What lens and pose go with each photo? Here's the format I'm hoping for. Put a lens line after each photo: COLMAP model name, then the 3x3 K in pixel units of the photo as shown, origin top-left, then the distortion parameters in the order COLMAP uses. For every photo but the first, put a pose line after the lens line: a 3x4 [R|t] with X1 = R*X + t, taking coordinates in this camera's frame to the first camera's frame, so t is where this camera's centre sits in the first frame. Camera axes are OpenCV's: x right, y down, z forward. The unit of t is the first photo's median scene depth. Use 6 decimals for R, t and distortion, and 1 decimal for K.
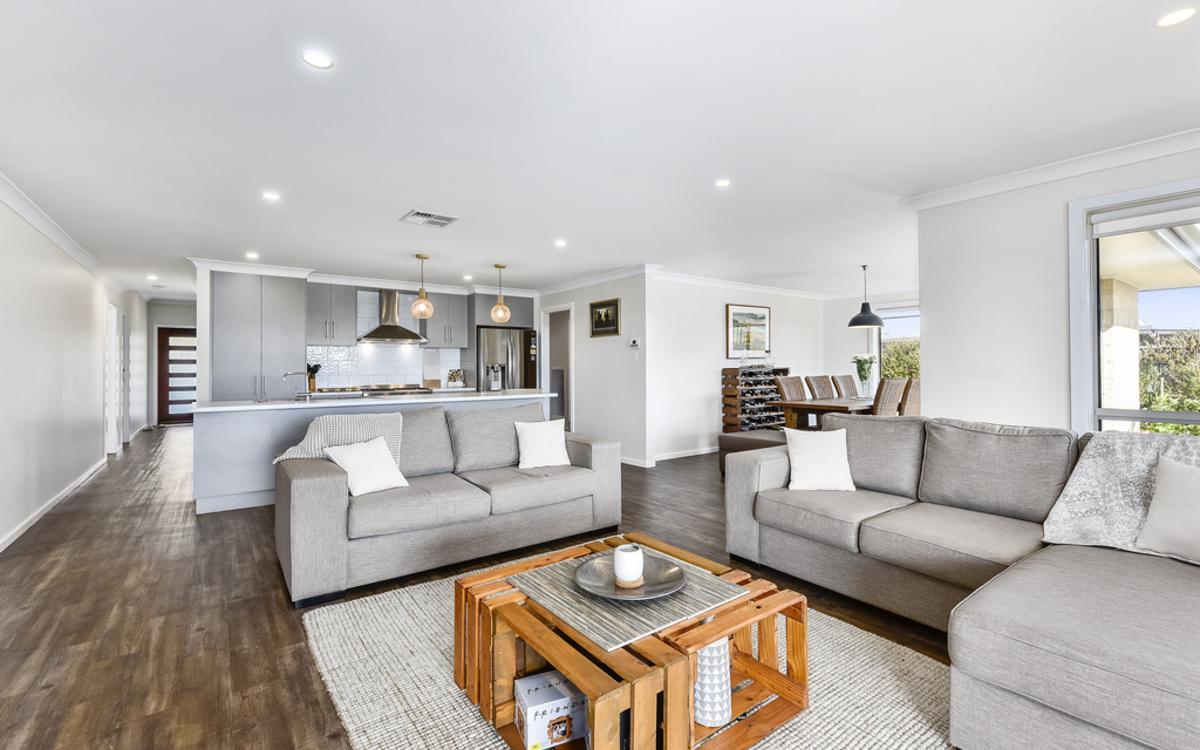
lens RADIAL K [[521.9, 0, 599.6], [0, 521.9, 364.0], [0, 0, 1]] dist [-0.000449, -0.000255]
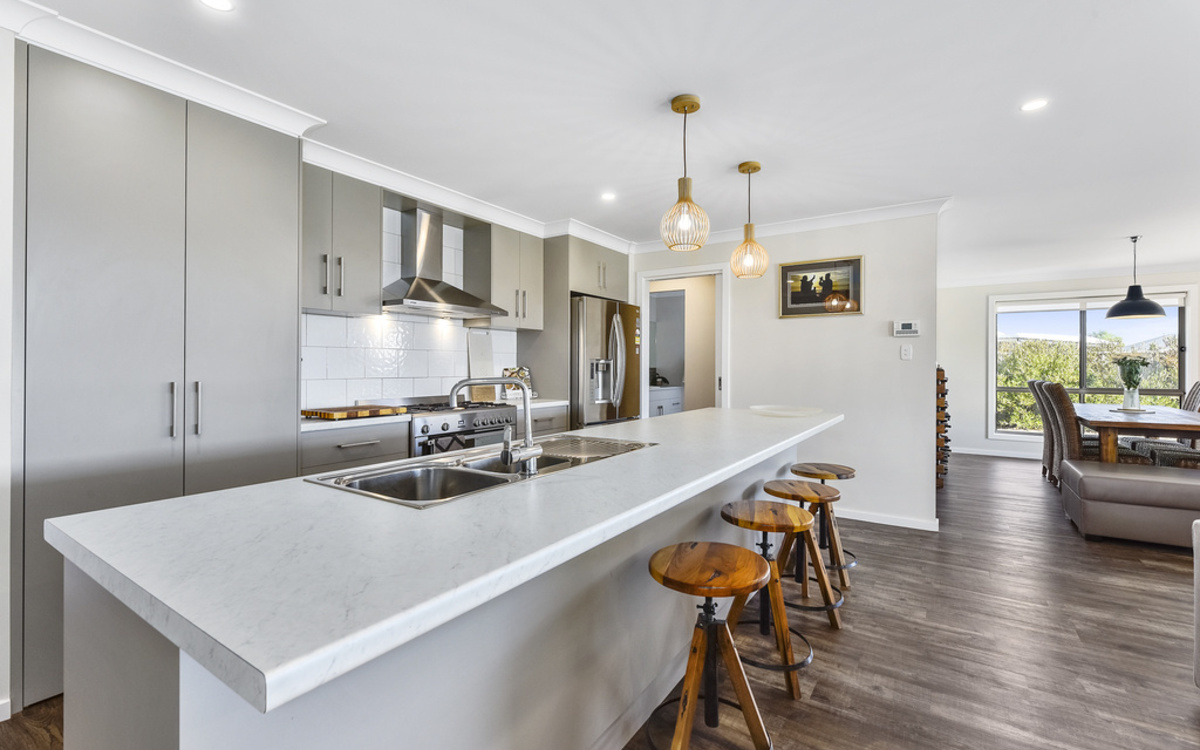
lens RADIAL K [[521.9, 0, 599.6], [0, 521.9, 364.0], [0, 0, 1]] dist [-0.000449, -0.000255]
pose [[0.942173, 0.011475, 0.334930, -0.479628], [-0.012111, 0.999927, -0.000188, 0.007080], [-0.334908, -0.003879, 0.942243, 0.543951]]
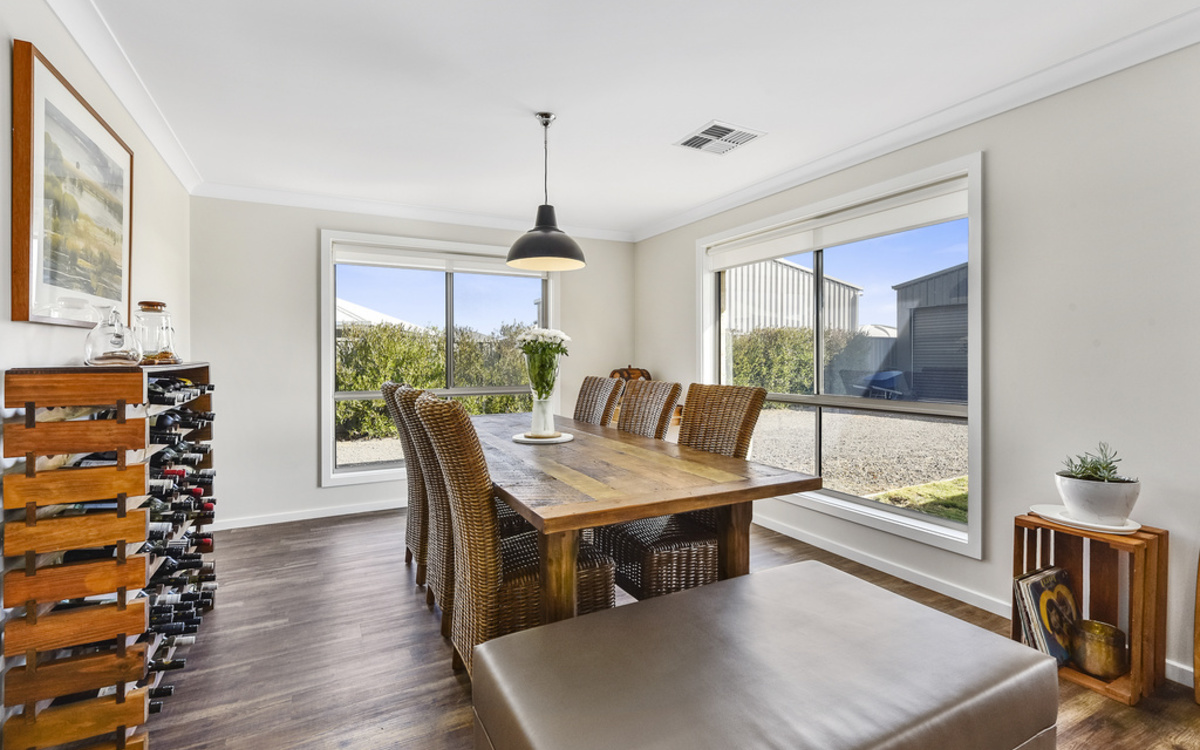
lens RADIAL K [[547.2, 0, 602.7], [0, 547.2, 358.0], [0, 0, 1]] dist [-0.001434, -0.000147]
pose [[0.154492, 0.005252, 0.987980, 0.090098], [-0.004730, 0.999978, -0.004576, 0.005677], [-0.987983, -0.003966, 0.154514, 0.888324]]
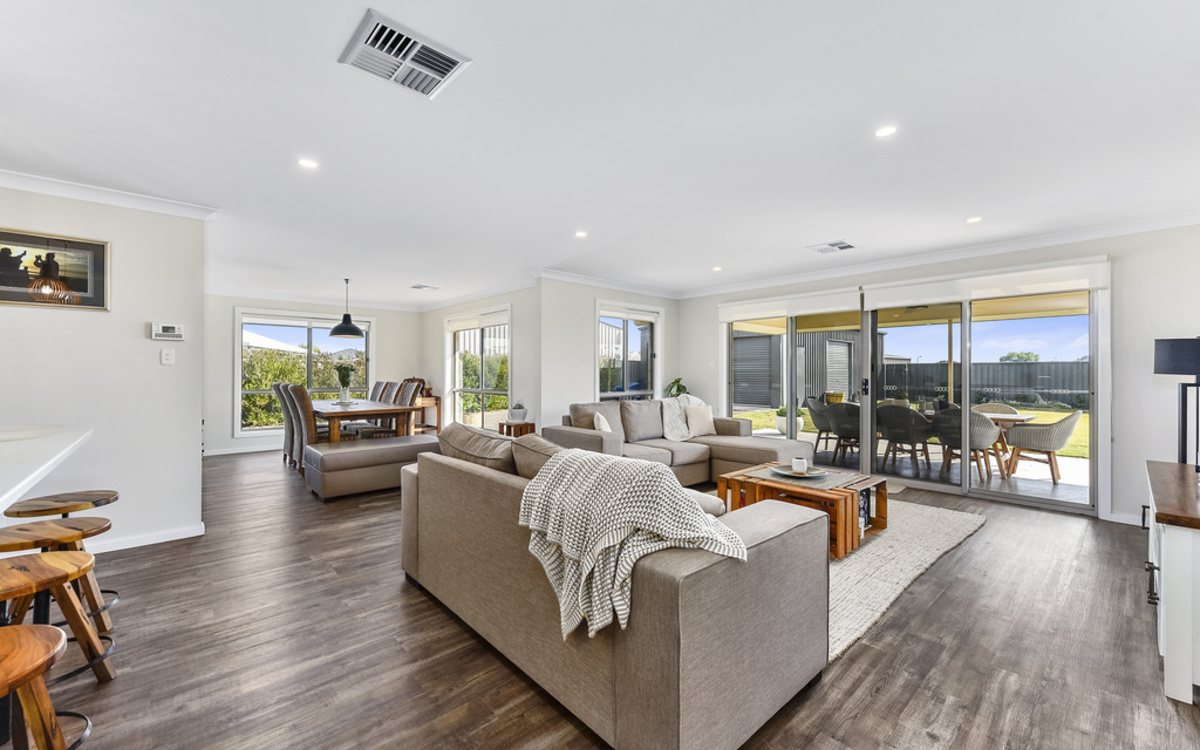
lens RADIAL K [[474.9, 0, 608.6], [0, 474.9, 370.6], [0, 0, 1]] dist [0.002613, -0.000101]
pose [[-0.105446, 0.011912, 0.994354, -0.514744], [-0.007828, 0.999887, -0.012808, 0.007220], [-0.994394, -0.009134, -0.105341, 0.568041]]
